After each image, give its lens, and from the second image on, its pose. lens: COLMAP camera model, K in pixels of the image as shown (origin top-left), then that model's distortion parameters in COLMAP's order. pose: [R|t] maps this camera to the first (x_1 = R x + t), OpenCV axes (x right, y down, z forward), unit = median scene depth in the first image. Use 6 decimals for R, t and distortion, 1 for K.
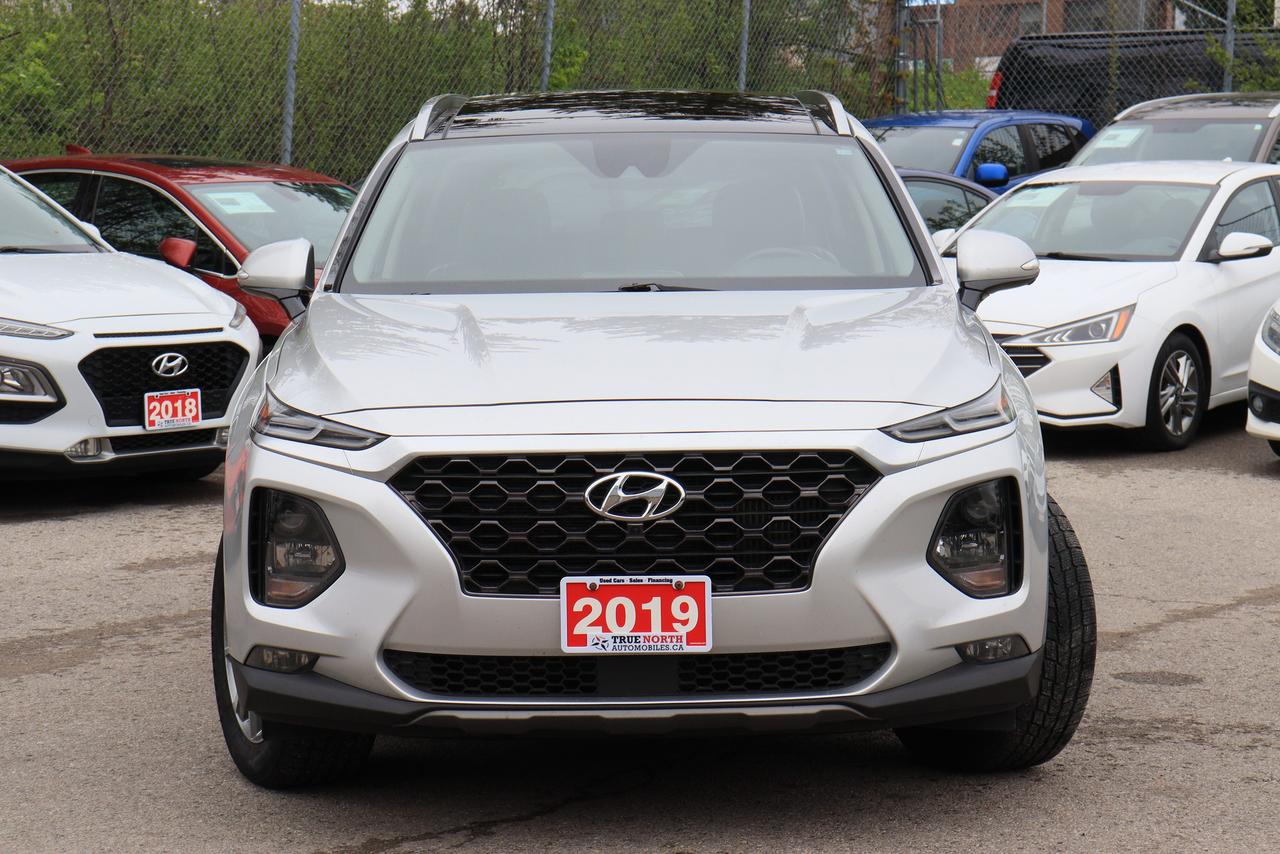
lens RADIAL K [[3007.8, 0, 640.6], [0, 3007.8, 427.9], [0, 0, 1]] dist [-0.070700, 0.000000]
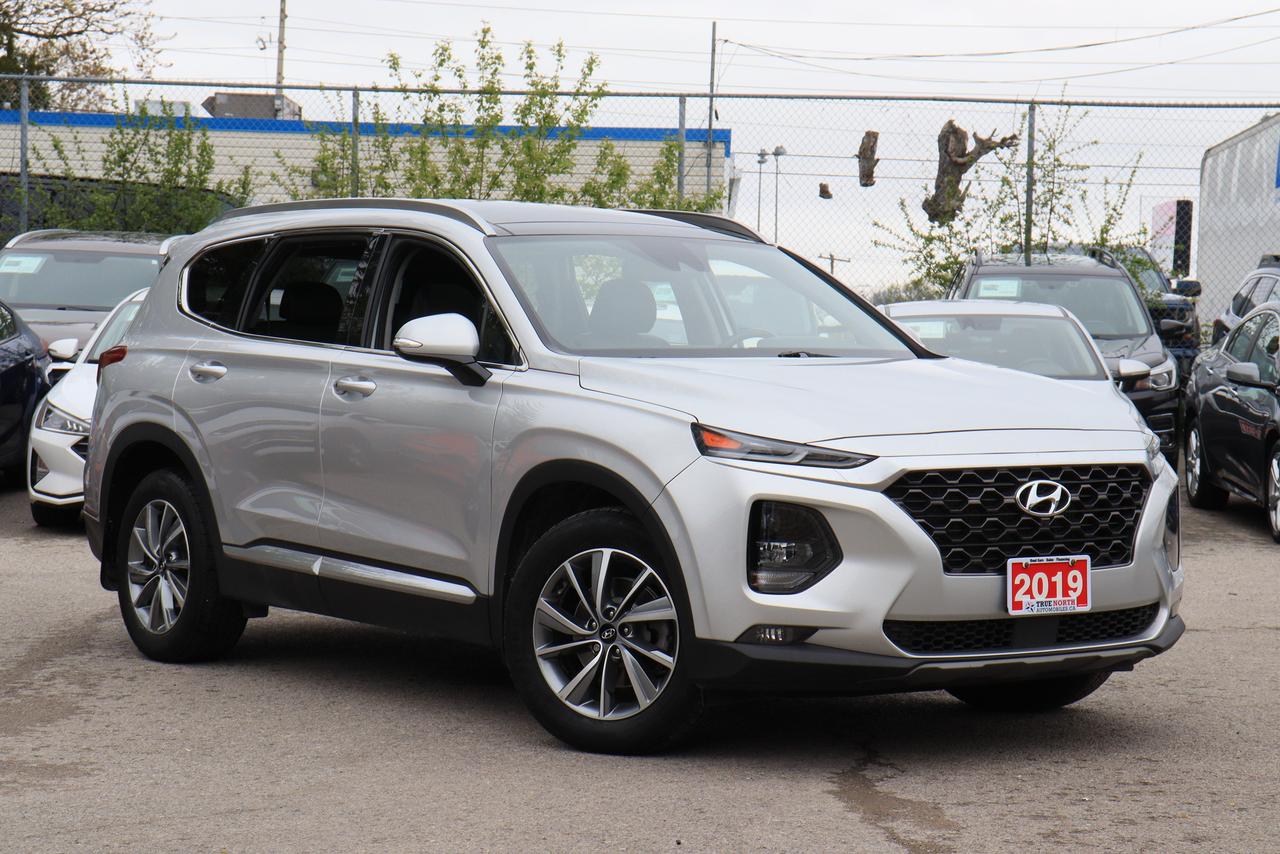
lens RADIAL K [[2542.0, 0, 640.1], [0, 2542.0, 425.4], [0, 0, 1]] dist [0.504817, 0.000000]
pose [[0.812628, -0.001084, 0.582782, -0.832445], [0.026776, 0.999012, -0.035477, 0.026242], [-0.582167, 0.044434, 0.811854, 0.155344]]
